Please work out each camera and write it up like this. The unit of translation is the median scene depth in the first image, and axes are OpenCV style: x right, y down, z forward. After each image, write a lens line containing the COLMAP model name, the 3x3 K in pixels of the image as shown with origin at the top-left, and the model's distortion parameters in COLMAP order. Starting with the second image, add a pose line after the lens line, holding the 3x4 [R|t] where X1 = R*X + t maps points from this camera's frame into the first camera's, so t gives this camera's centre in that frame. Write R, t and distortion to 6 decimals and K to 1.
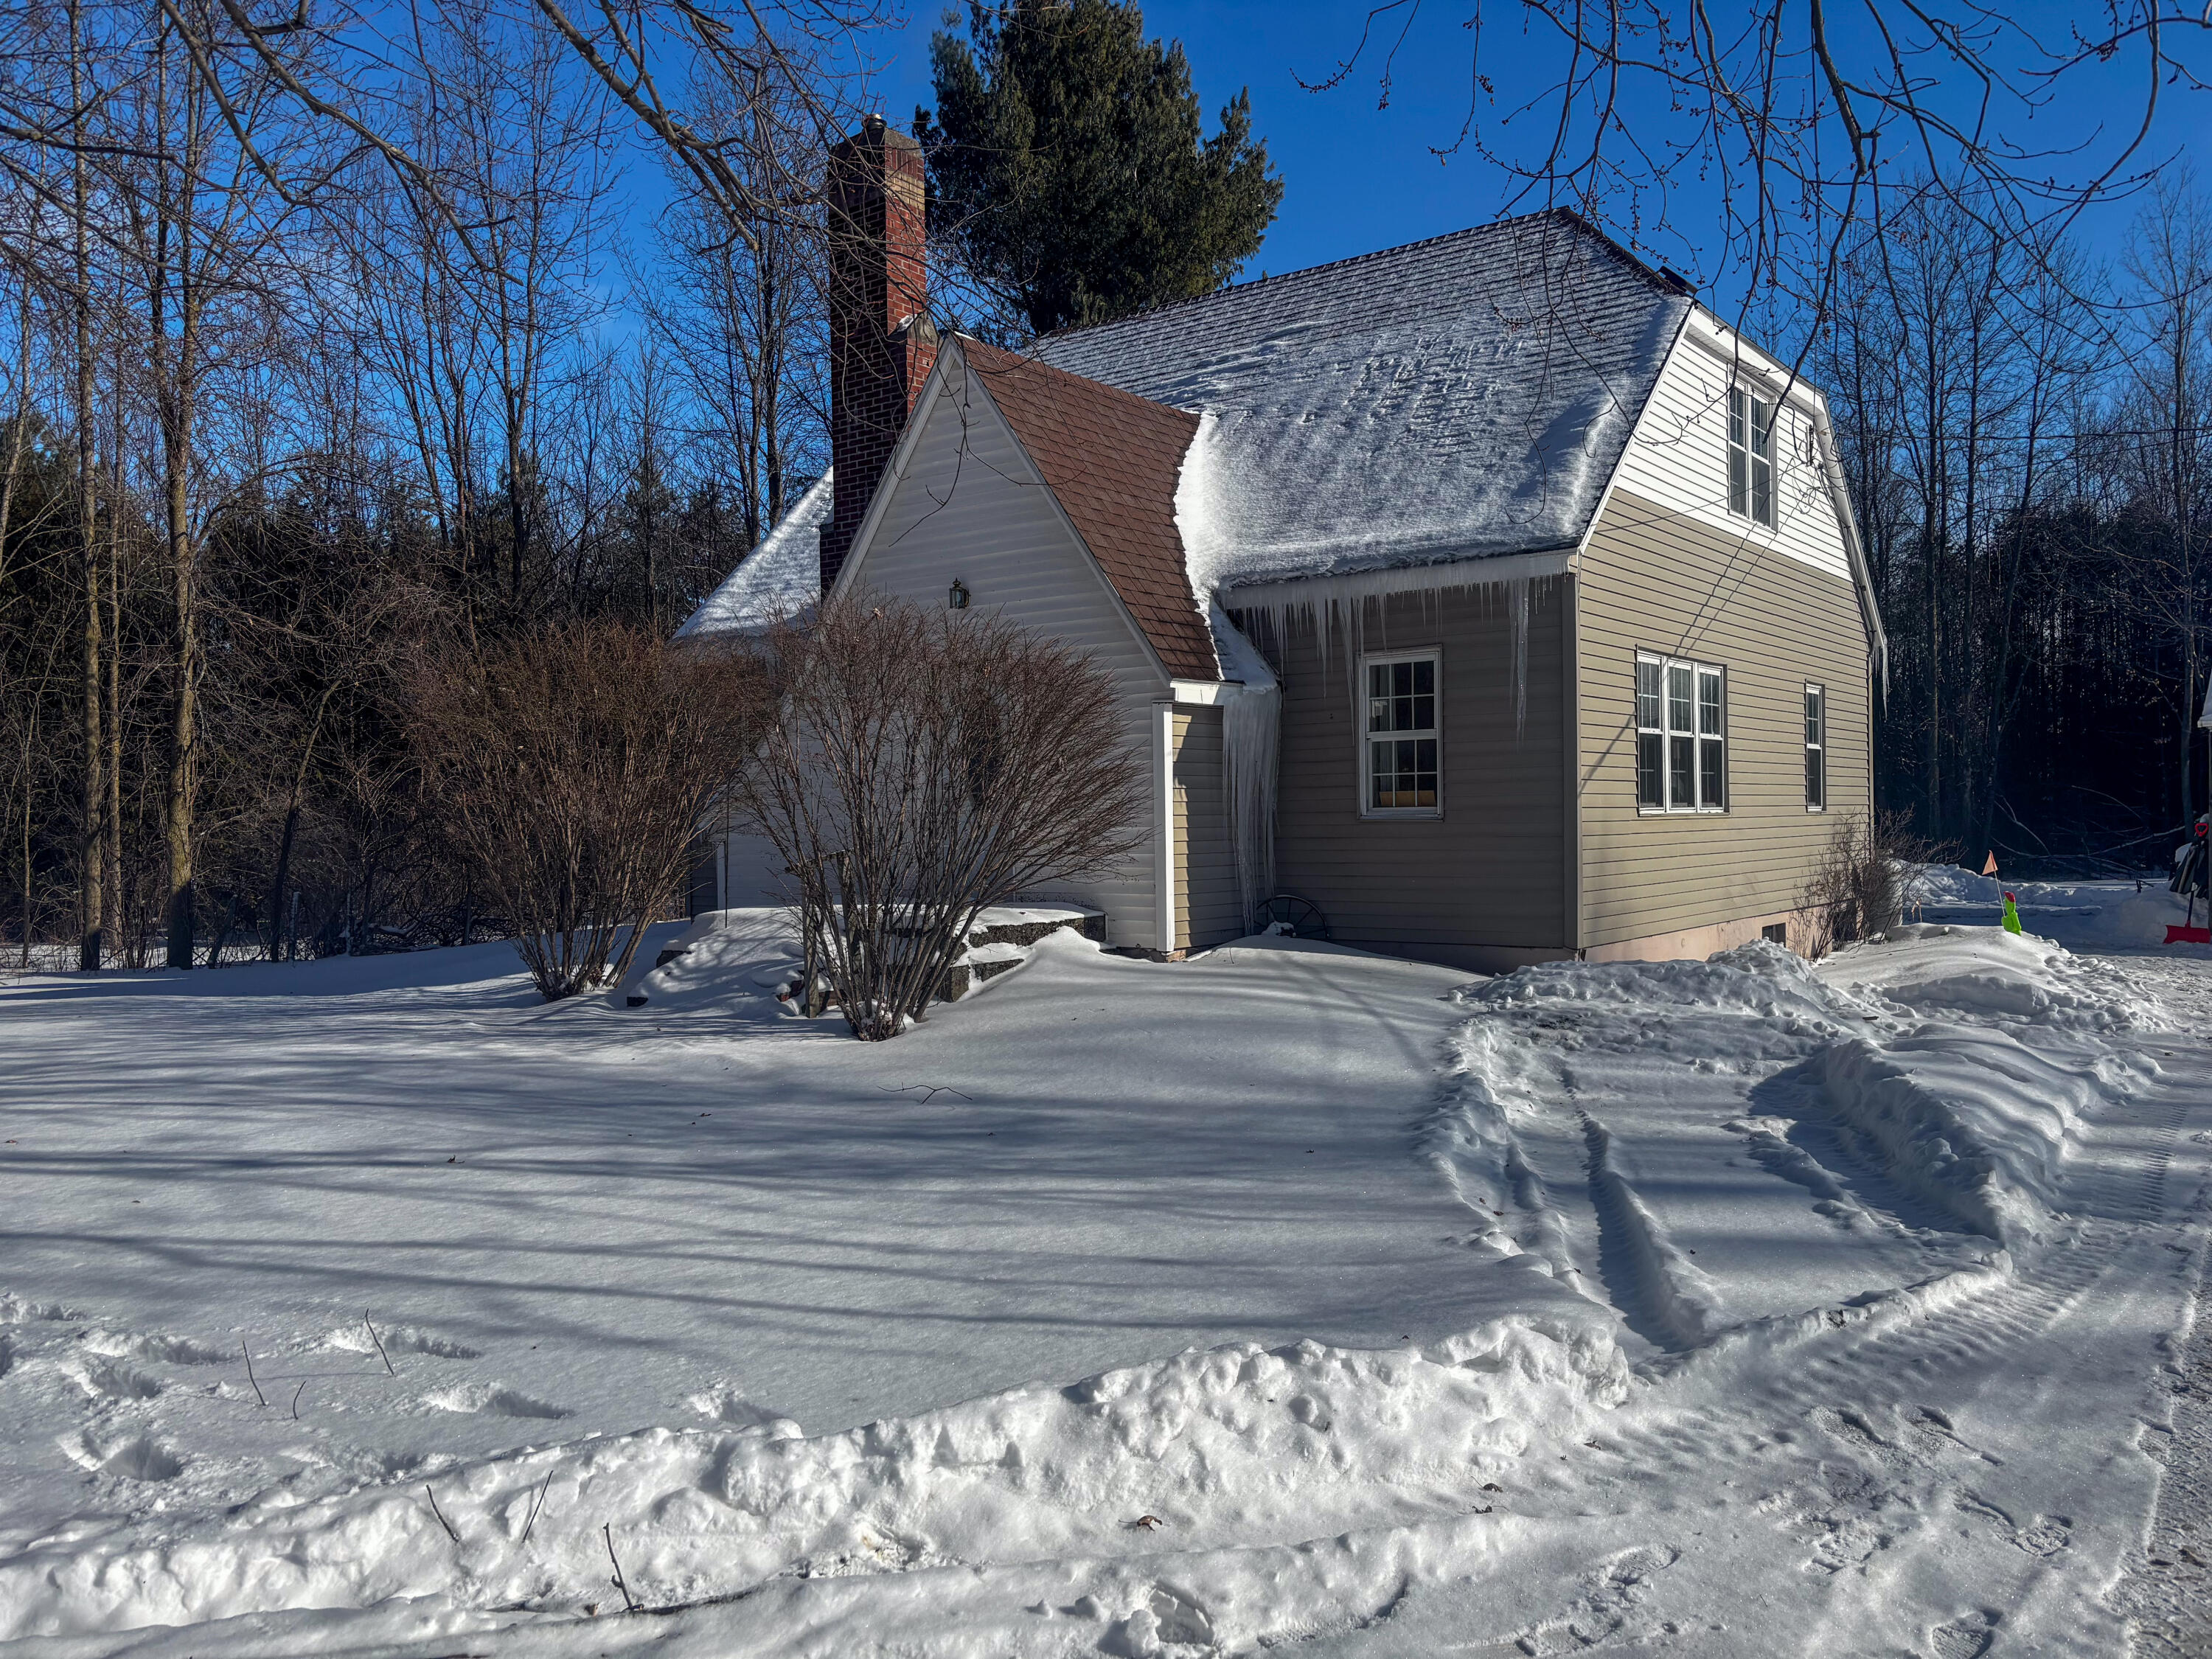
lens RADIAL K [[1665.5, 0, 1105.7], [0, 1665.5, 843.9], [0, 0, 1]] dist [0.034698, -0.007542]
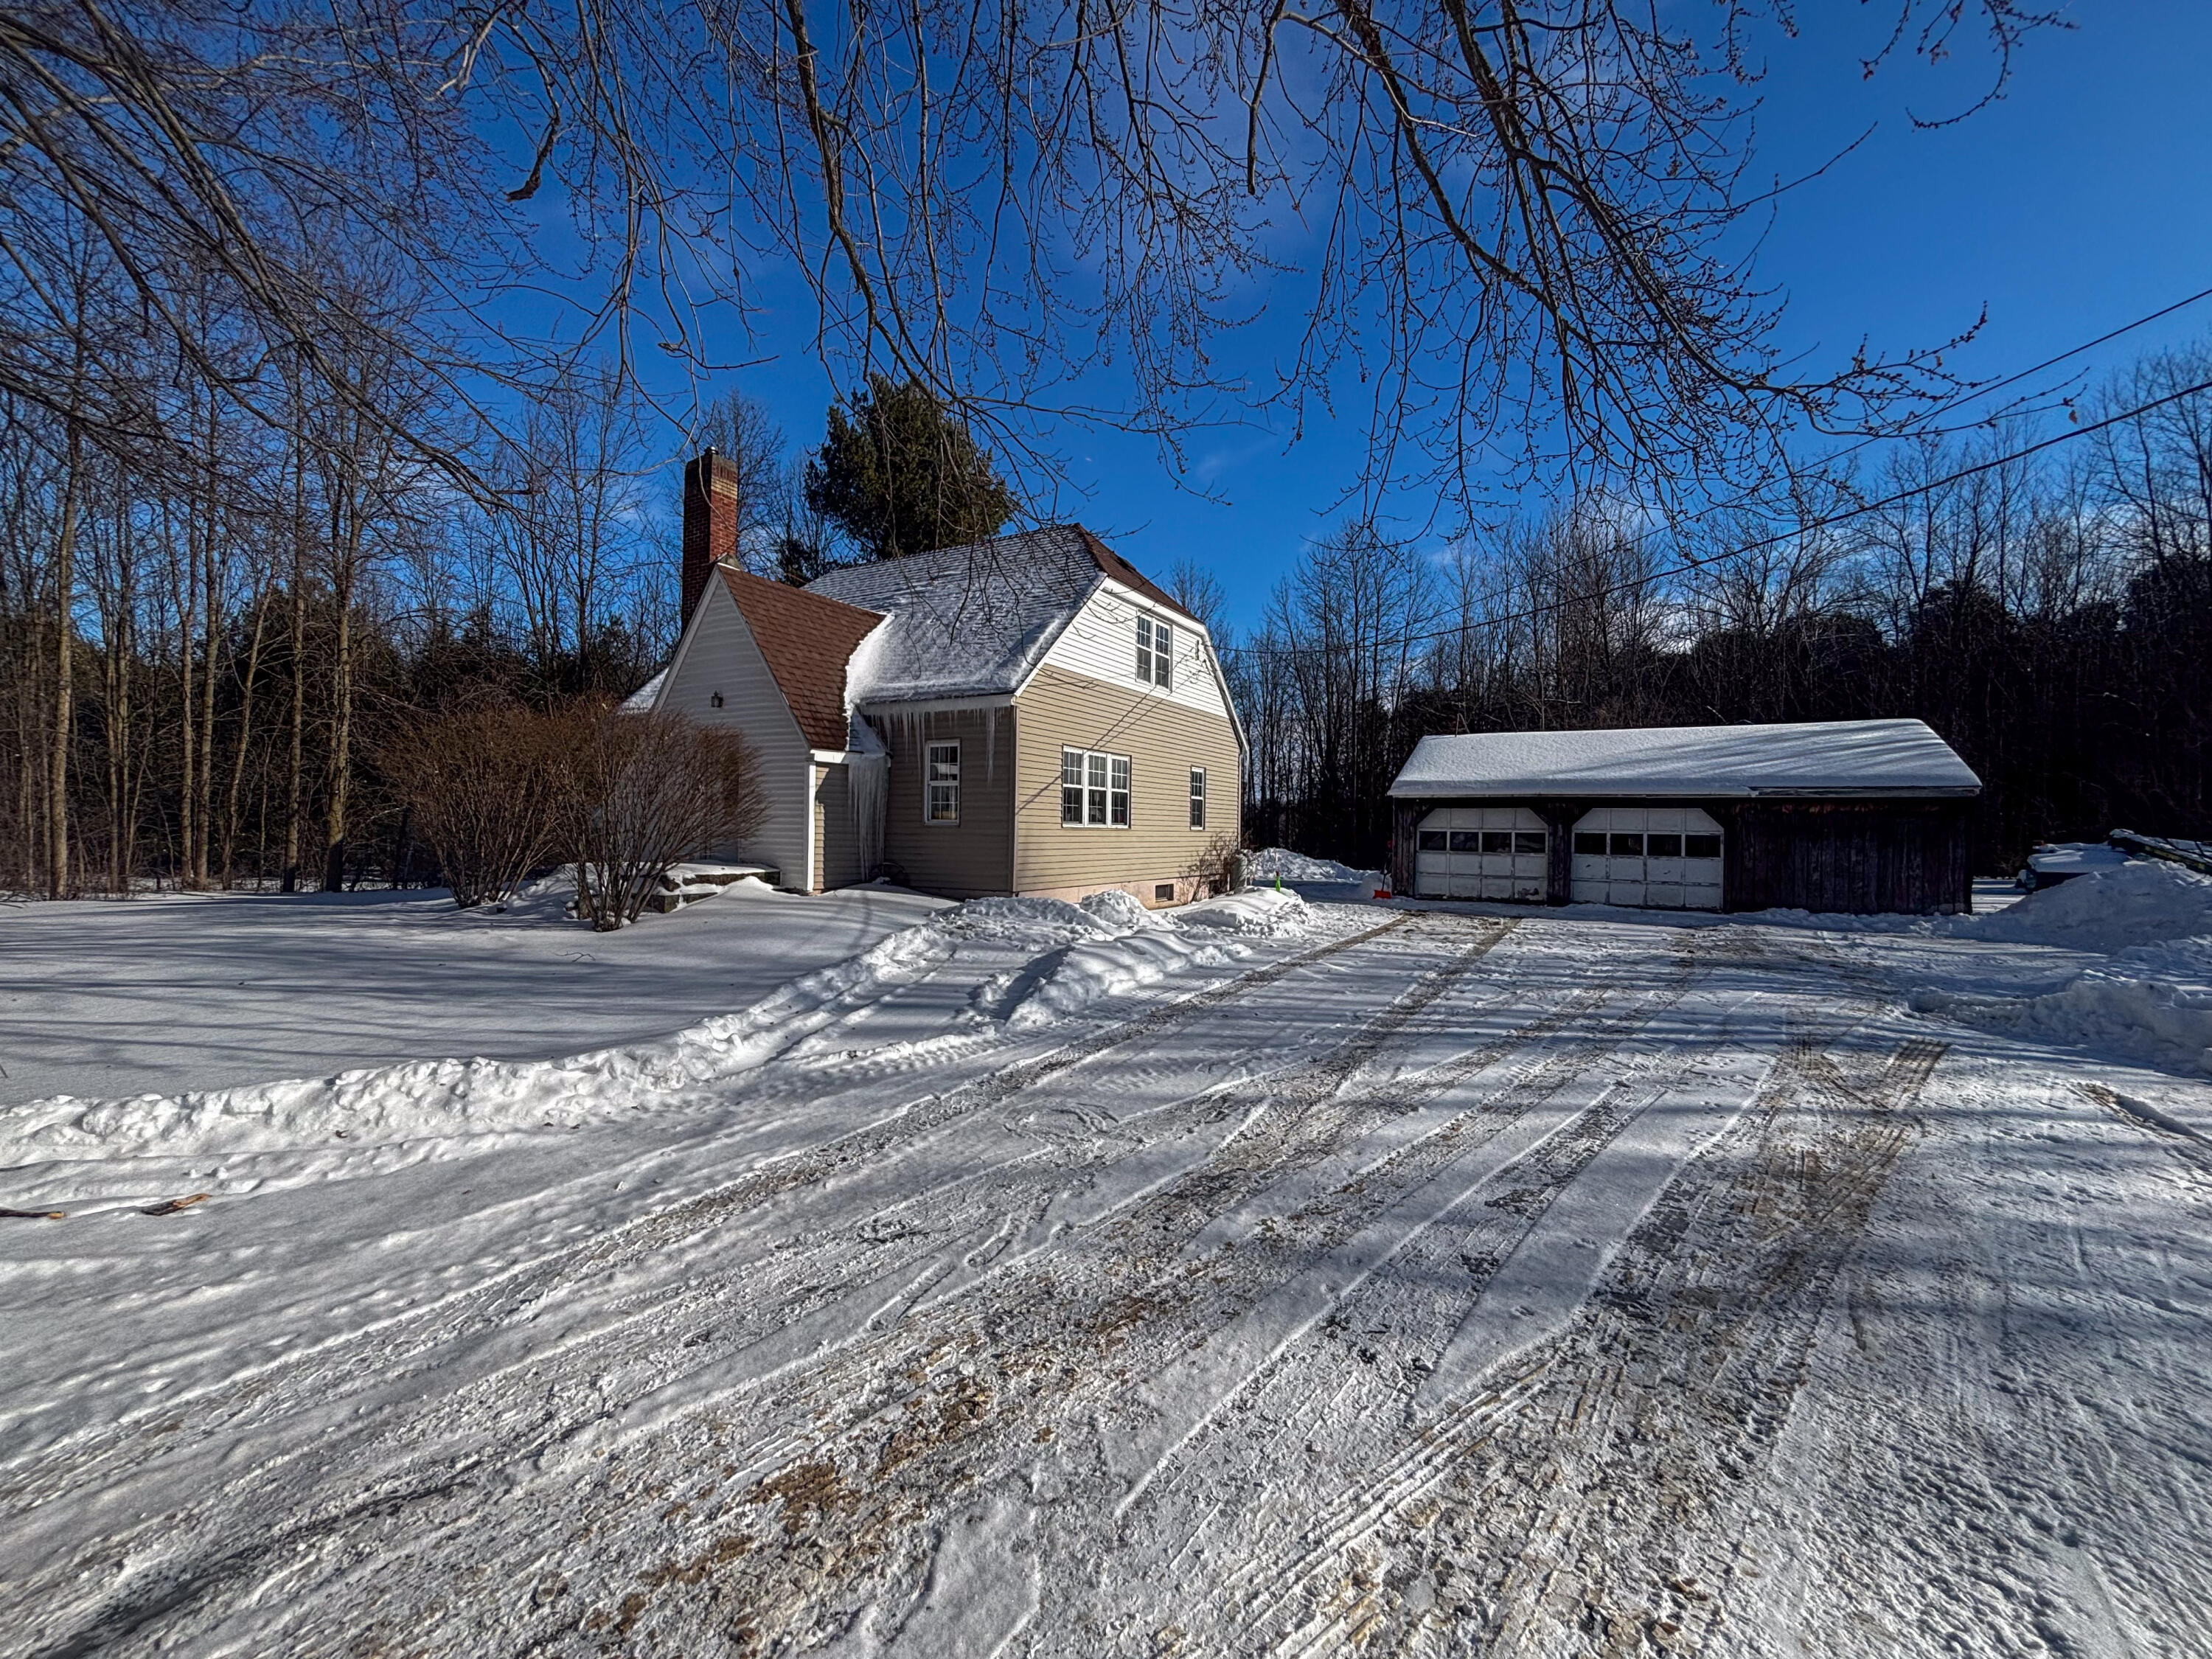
lens RADIAL K [[893.5, 0, 1100.6], [0, 893.5, 821.0], [0, 0, 1]] dist [-0.000299, -0.000206]
pose [[0.989153, 0.031597, 0.143450, 0.219116], [-0.028228, 0.999277, -0.025460, 0.001141], [-0.144151, 0.021134, 0.989330, -0.071605]]
